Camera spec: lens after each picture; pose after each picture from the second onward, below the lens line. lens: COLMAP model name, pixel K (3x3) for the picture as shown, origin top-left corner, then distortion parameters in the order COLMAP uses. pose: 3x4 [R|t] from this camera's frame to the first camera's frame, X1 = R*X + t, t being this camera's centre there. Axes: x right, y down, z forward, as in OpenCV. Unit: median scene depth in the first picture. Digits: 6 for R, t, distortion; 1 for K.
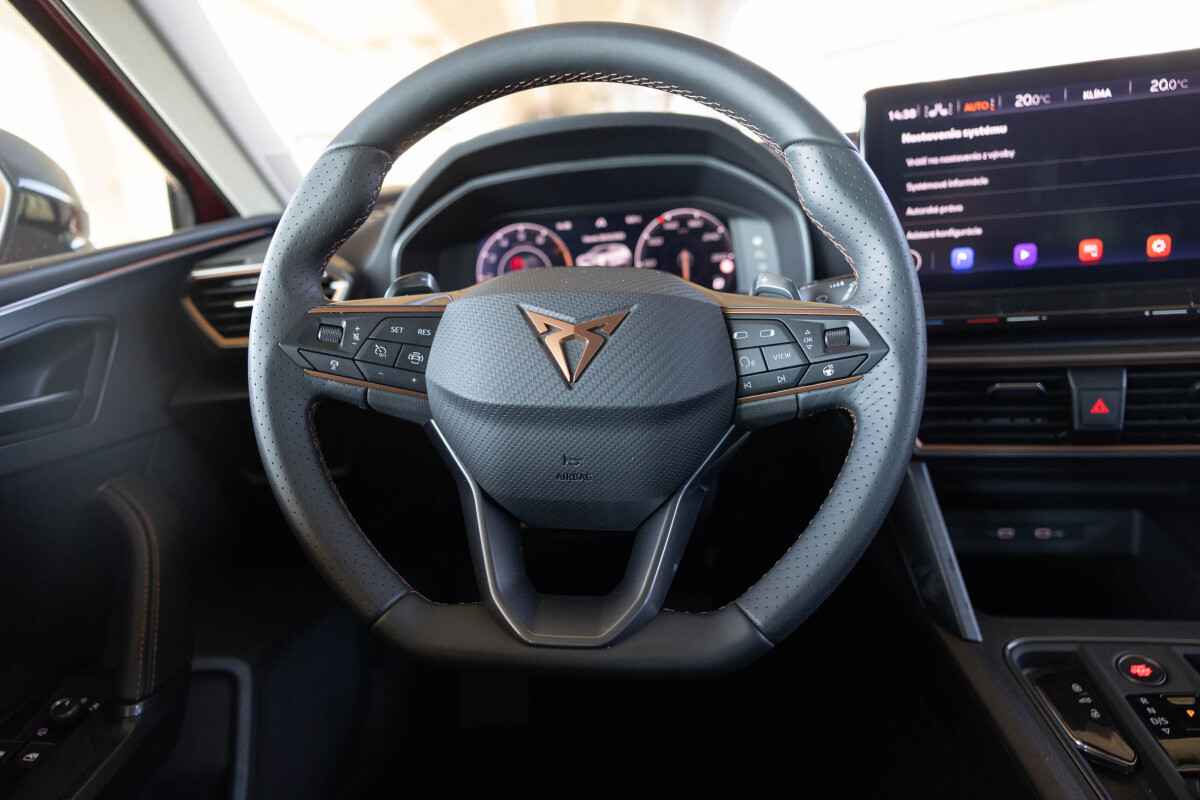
lens RADIAL K [[800.6, 0, 595.6], [0, 800.6, 405.6], [0, 0, 1]] dist [-0.001908, 0.006445]
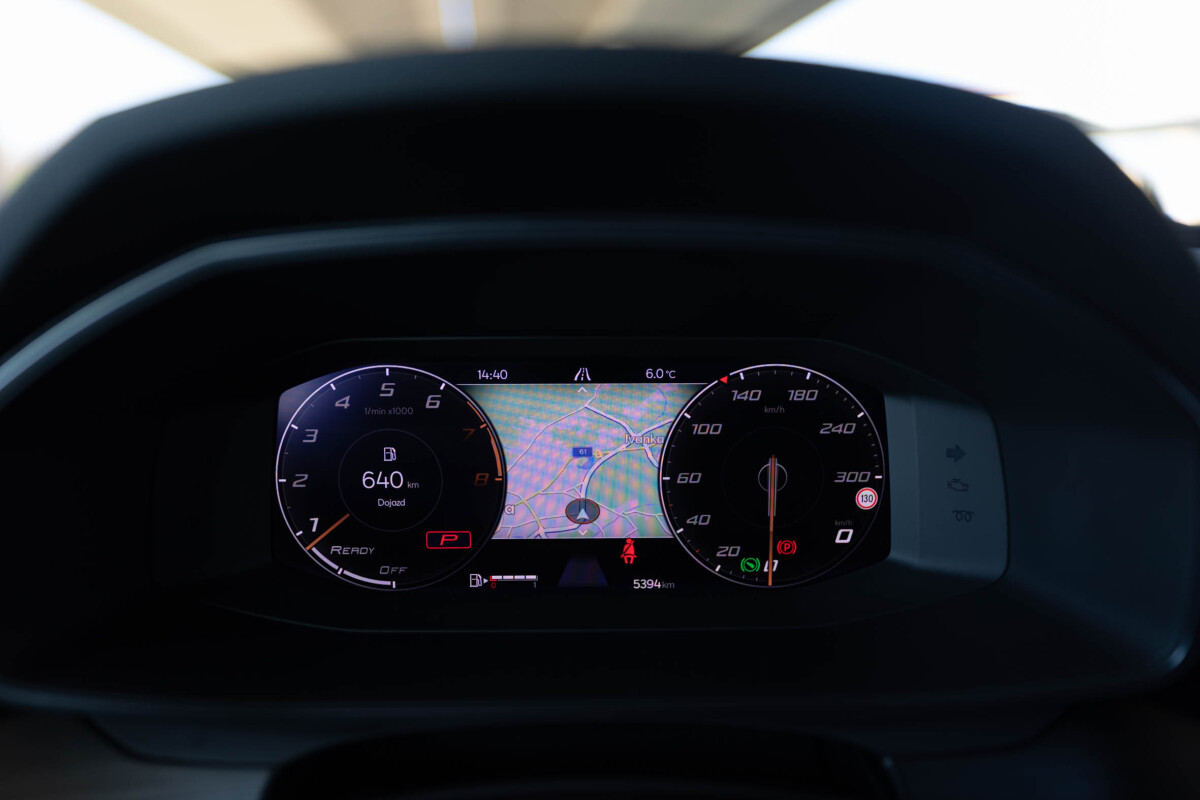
lens RADIAL K [[710.7, 0, 589.6], [0, 710.7, 428.9], [0, 0, 1]] dist [0.001839, -0.006127]
pose [[0.992252, 0.072179, 0.101124, -0.038621], [-0.065149, 0.995334, -0.071175, -0.269782], [-0.105789, 0.064036, 0.992325, 0.980810]]
